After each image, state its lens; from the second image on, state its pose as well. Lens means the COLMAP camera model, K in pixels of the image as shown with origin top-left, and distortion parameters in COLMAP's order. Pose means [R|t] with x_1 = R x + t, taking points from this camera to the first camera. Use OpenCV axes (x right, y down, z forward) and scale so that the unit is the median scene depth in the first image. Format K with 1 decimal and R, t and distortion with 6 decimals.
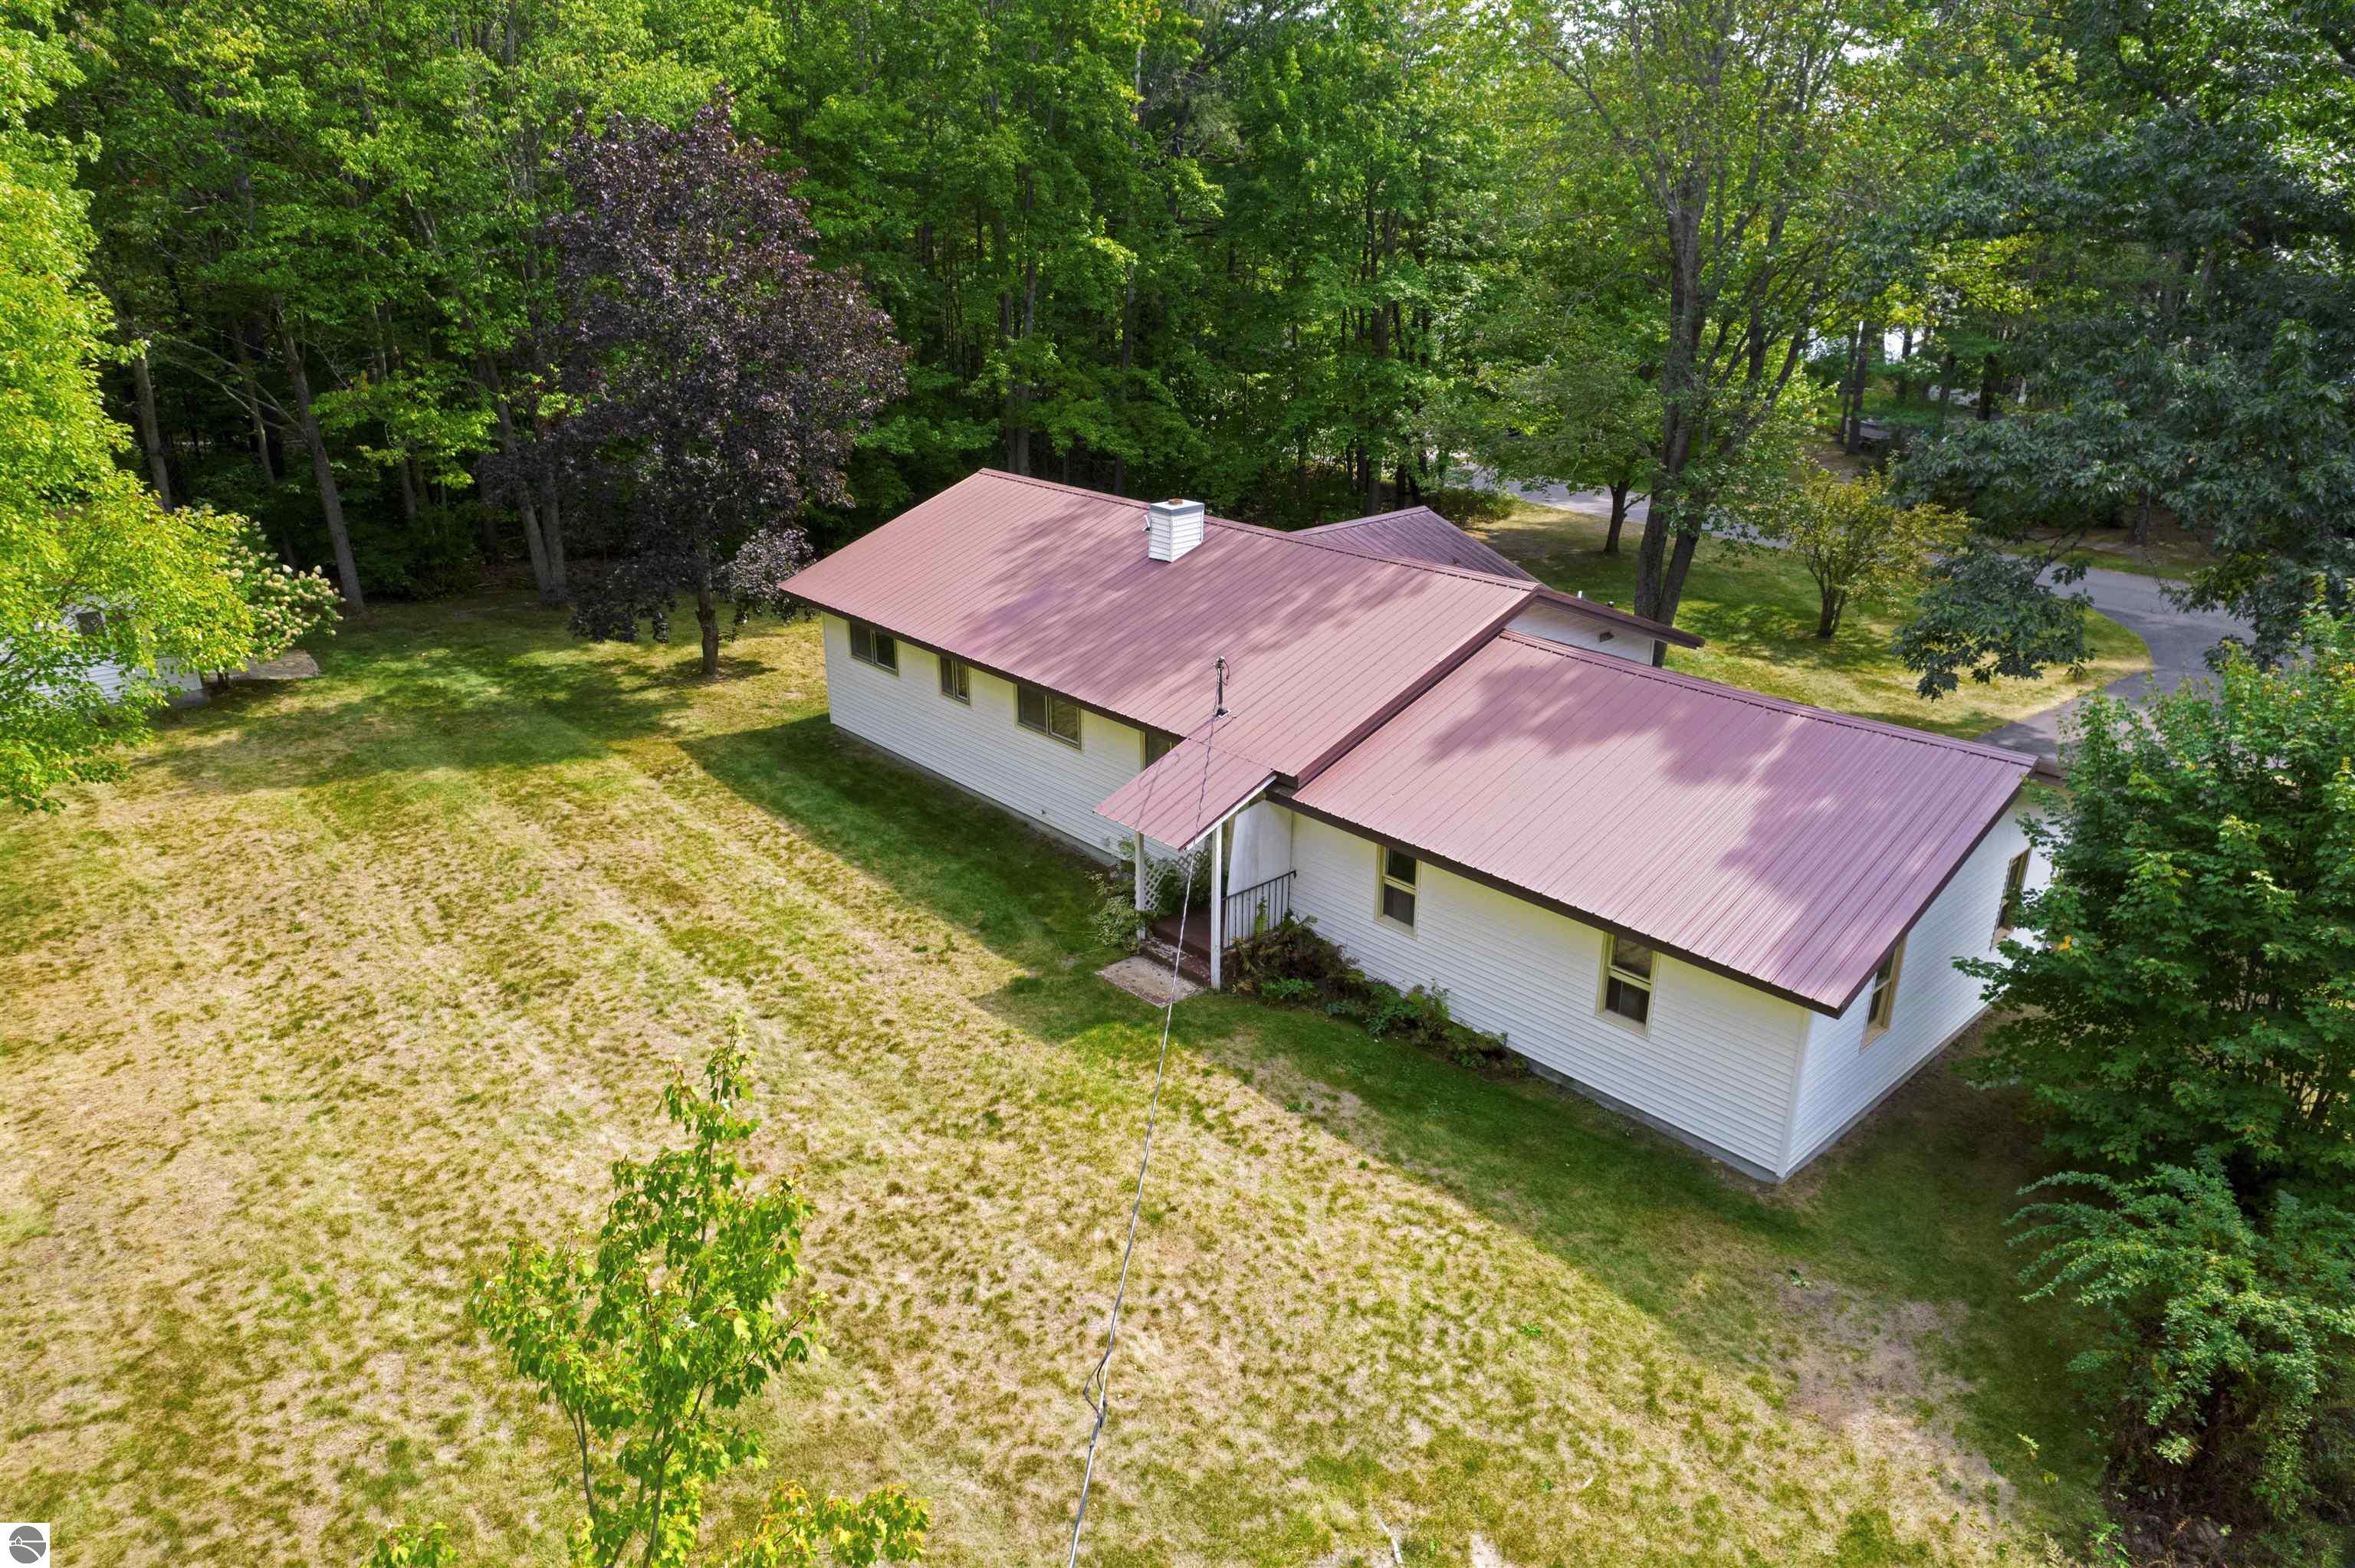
lens RADIAL K [[1526.9, 0, 1177.5], [0, 1526.9, 784.0], [0, 0, 1]] dist [-0.075327, 0.073622]
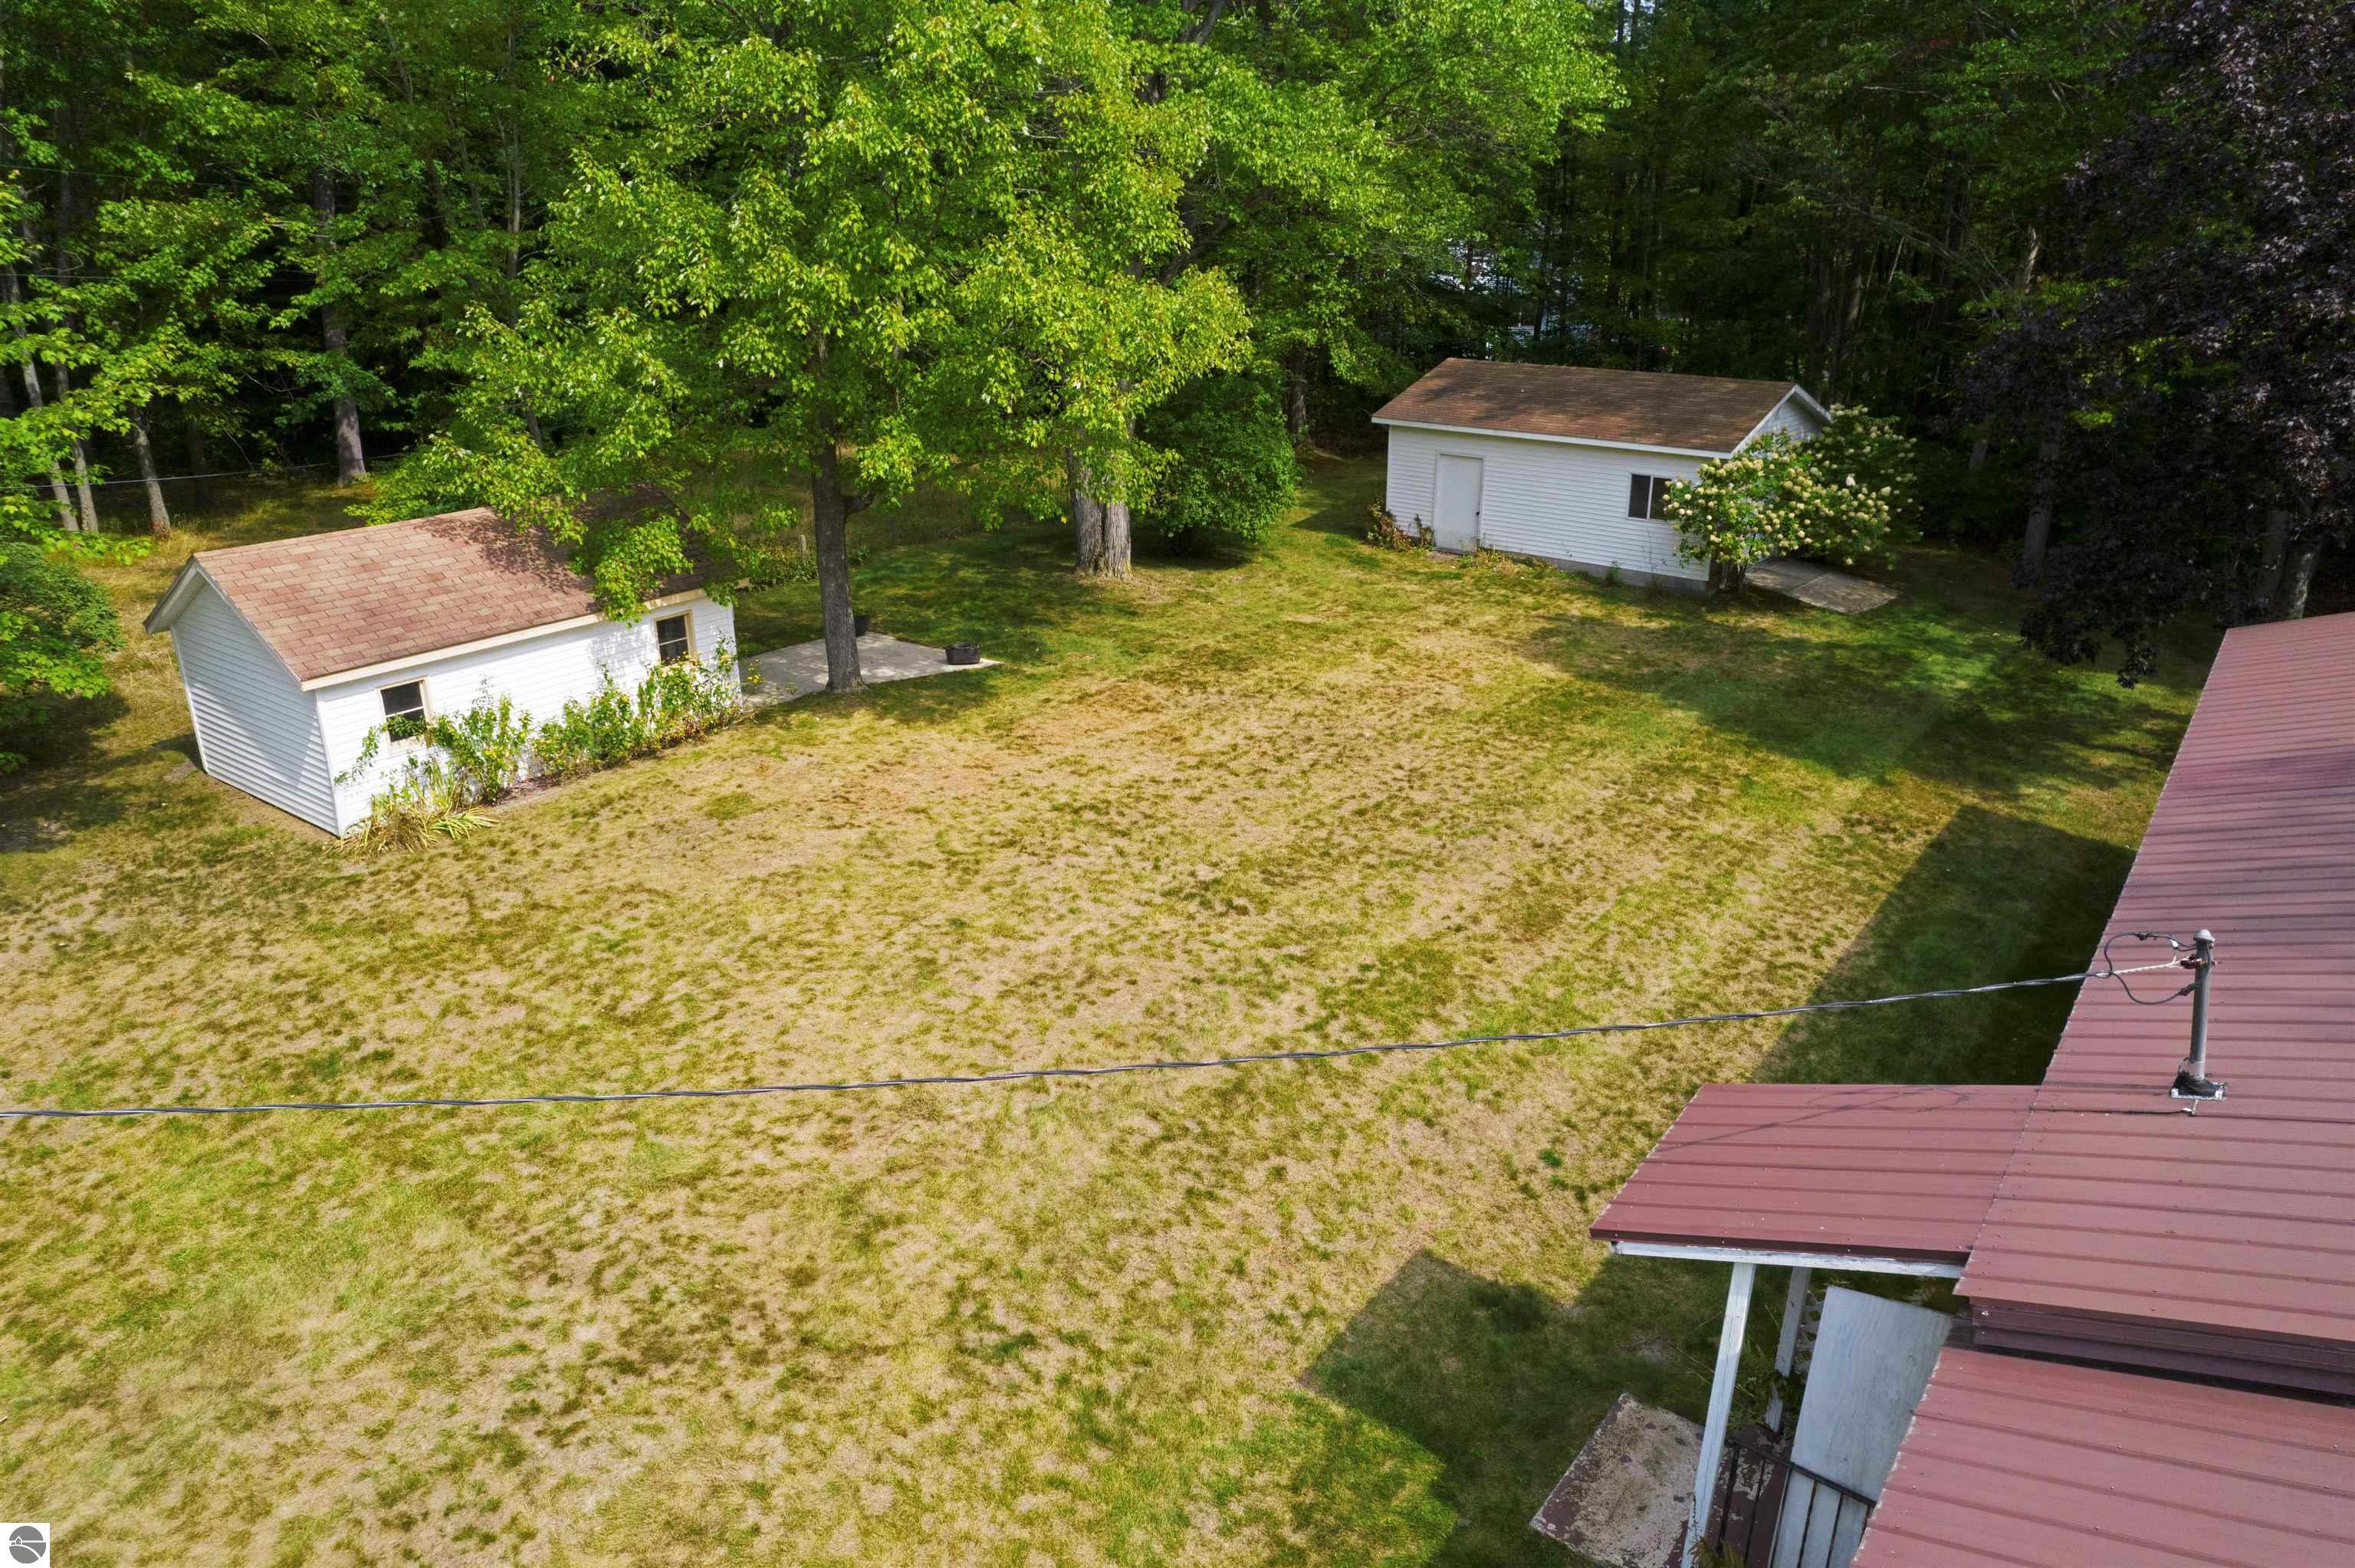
lens RADIAL K [[1526.9, 0, 1177.5], [0, 1526.9, 784.0], [0, 0, 1]] dist [-0.075327, 0.073622]
pose [[0.179438, 0.342417, -0.922254, 0.231927], [-0.354572, 0.896973, 0.264043, -0.097236], [0.917650, 0.279626, 0.282363, 0.559930]]
